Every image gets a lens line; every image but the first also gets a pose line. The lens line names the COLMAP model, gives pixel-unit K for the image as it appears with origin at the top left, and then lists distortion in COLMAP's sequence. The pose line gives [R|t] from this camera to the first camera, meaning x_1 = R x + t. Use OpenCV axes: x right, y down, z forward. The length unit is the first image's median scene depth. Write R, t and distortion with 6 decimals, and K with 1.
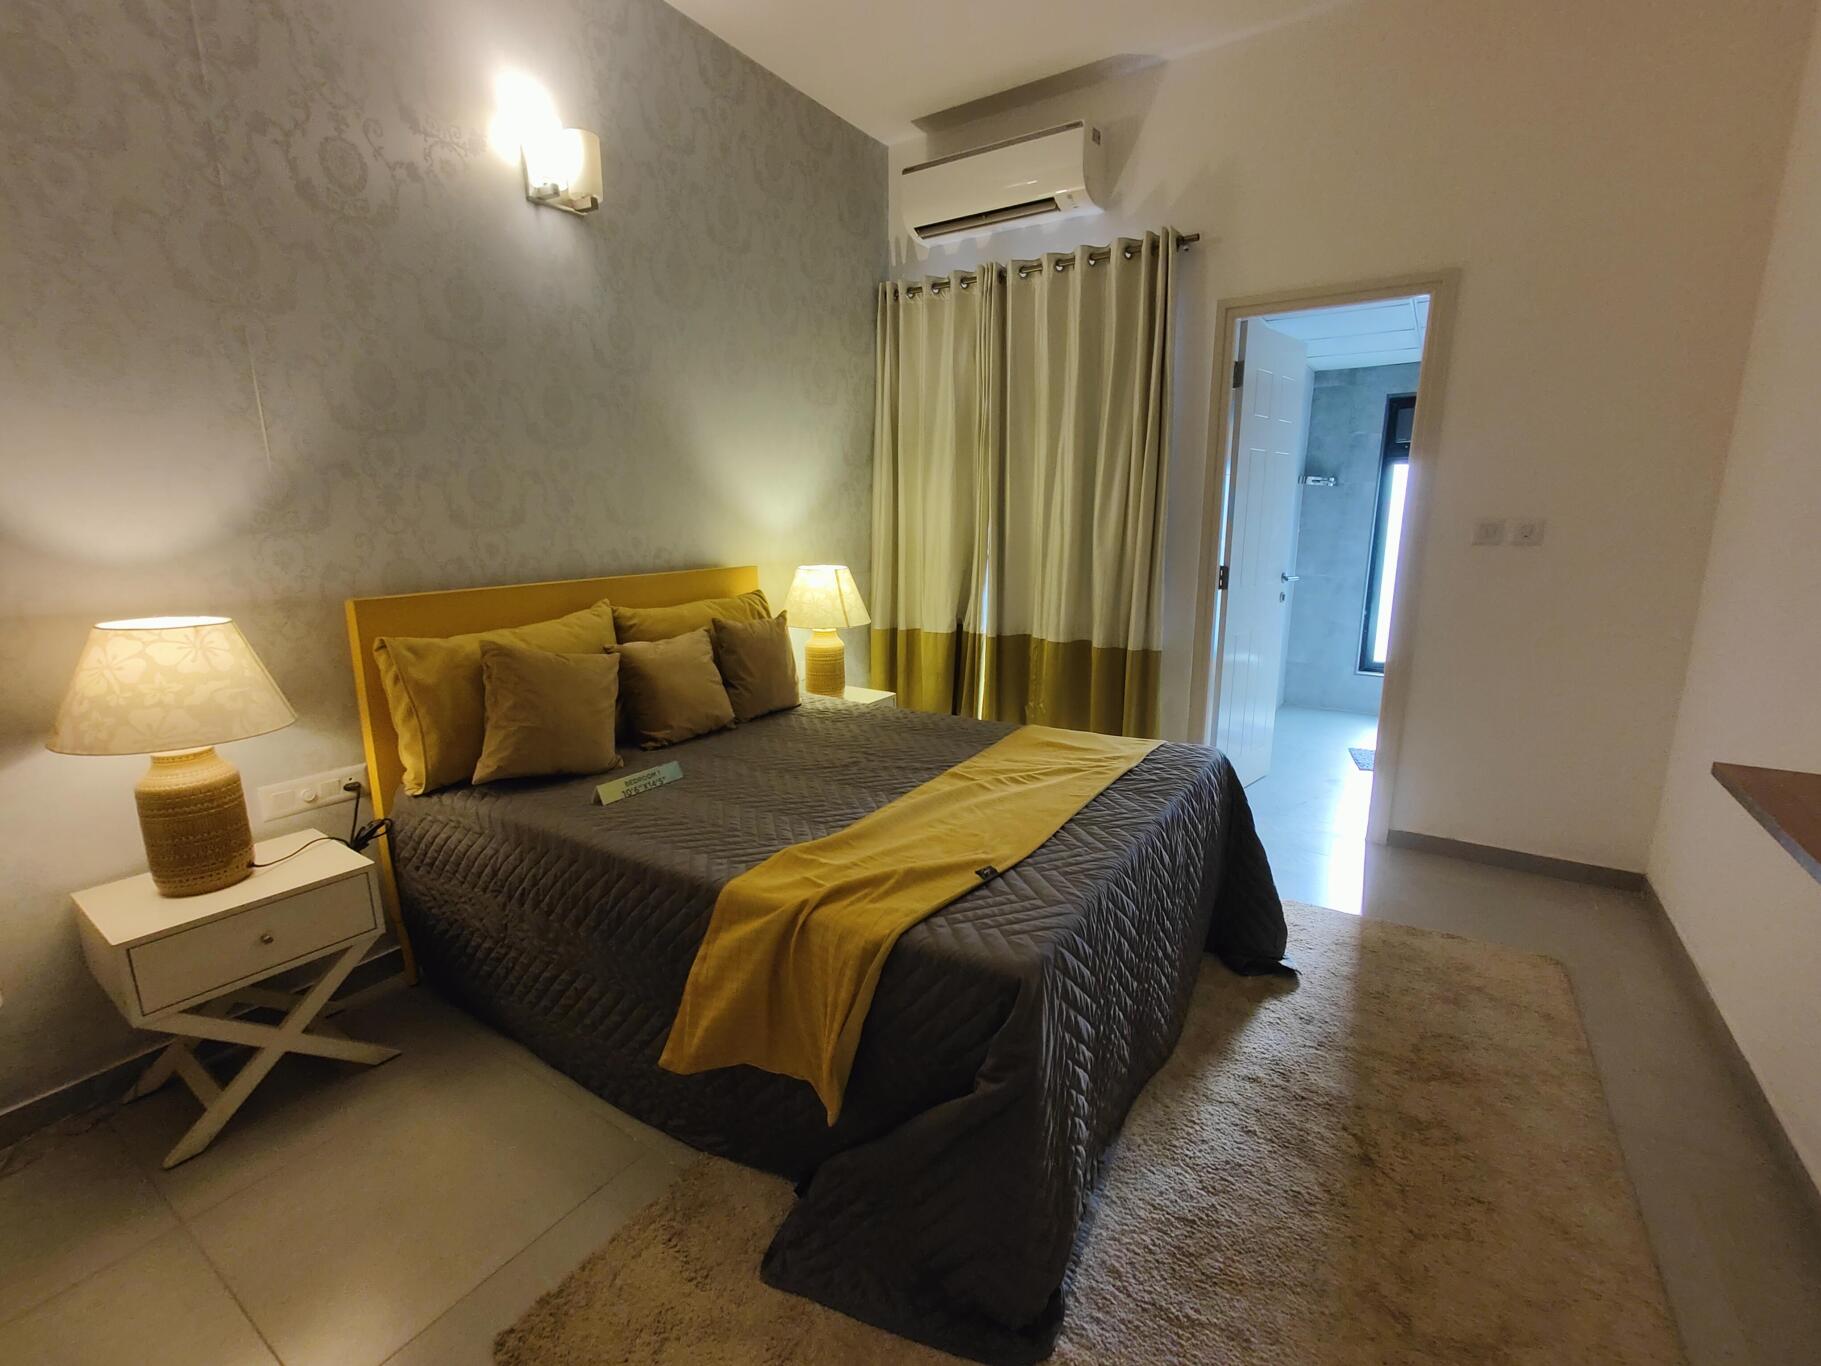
lens RADIAL K [[795.5, 0, 910.5], [0, 795.5, 683.0], [0, 0, 1]] dist [0.000646, -0.000018]
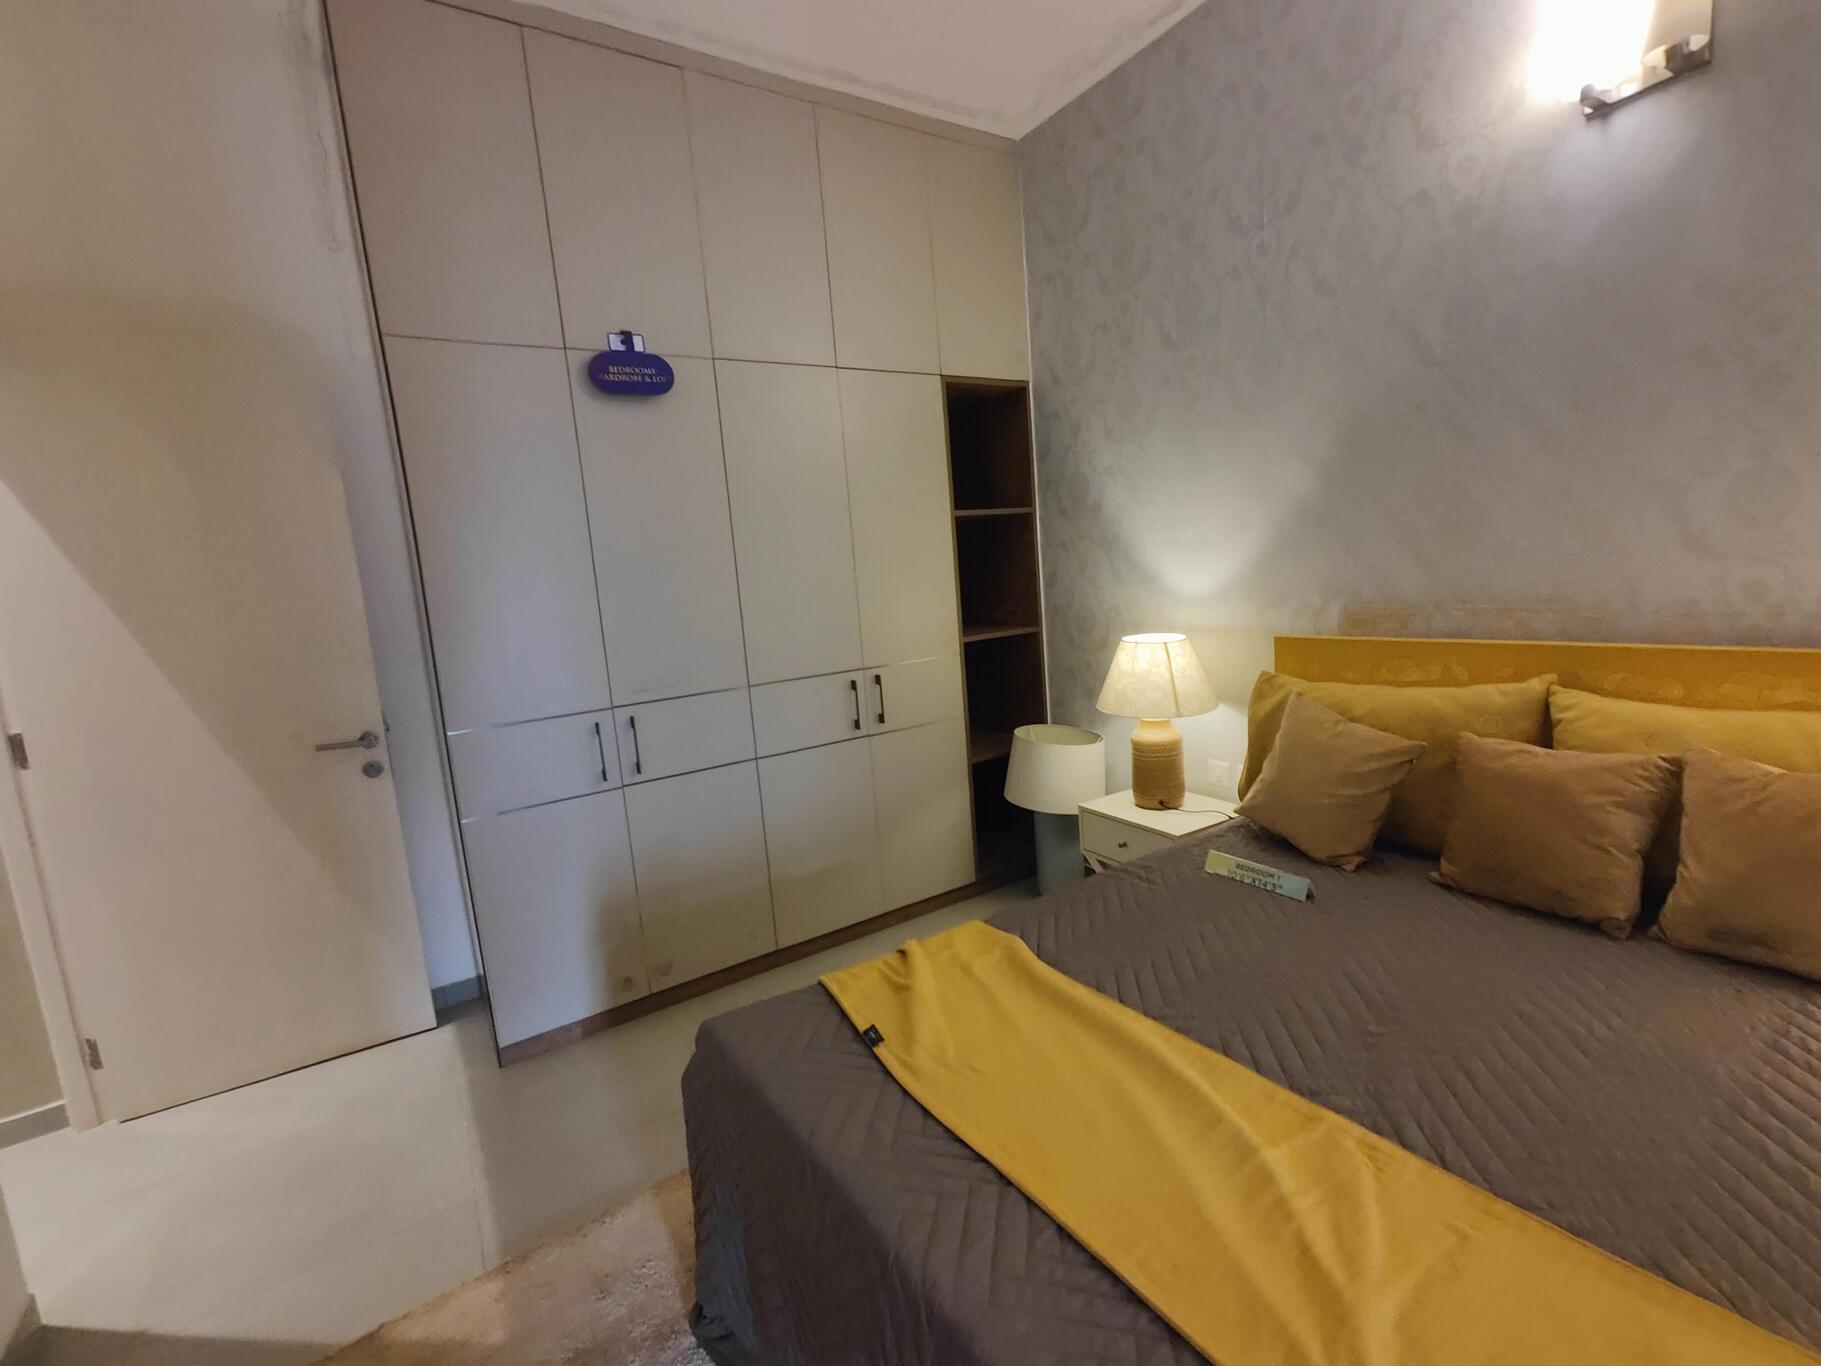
lens RADIAL K [[795.5, 0, 910.5], [0, 795.5, 683.0], [0, 0, 1]] dist [0.000646, -0.000018]
pose [[-0.393704, 0.165412, -0.904232, 0.596387], [-0.108217, 0.968496, 0.224286, -0.248572], [0.912845, 0.186156, -0.363400, 0.954578]]
